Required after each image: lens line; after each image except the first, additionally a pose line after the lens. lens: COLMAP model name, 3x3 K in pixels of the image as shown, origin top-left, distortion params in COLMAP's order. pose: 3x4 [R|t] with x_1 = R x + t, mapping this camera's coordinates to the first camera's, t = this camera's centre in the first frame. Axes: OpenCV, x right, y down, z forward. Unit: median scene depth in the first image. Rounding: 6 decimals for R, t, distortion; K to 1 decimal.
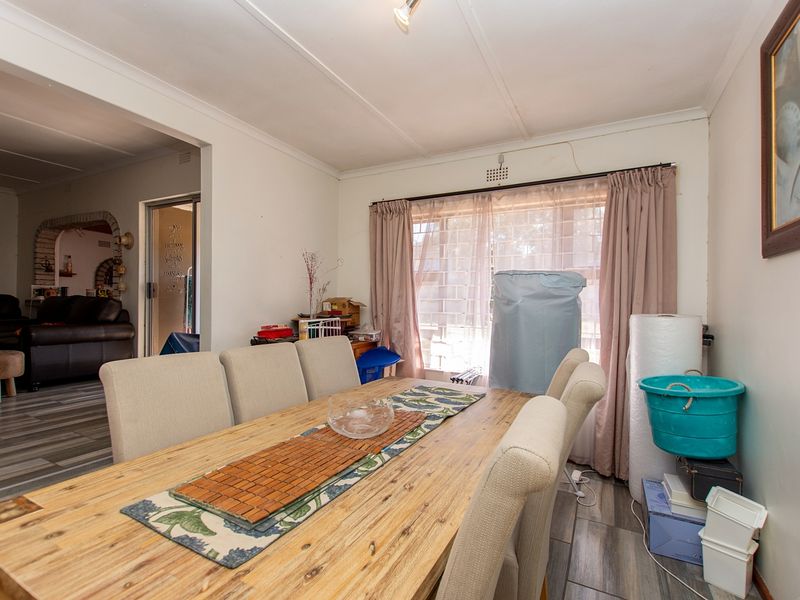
lens RADIAL K [[405.9, 0, 374.2], [0, 405.9, 299.3], [0, 0, 1]] dist [0.001866, -0.000591]
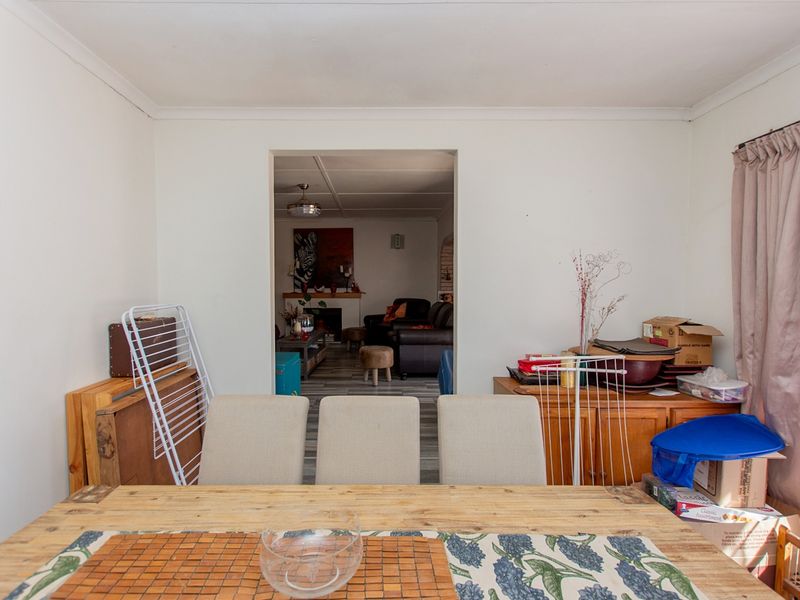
lens RADIAL K [[405.9, 0, 374.2], [0, 405.9, 299.3], [0, 0, 1]] dist [0.001866, -0.000591]
pose [[0.489309, 0.003963, -0.872102, 0.246254], [0.021584, 0.999628, 0.016653, -0.054692], [0.871843, -0.026972, 0.489041, 0.322509]]
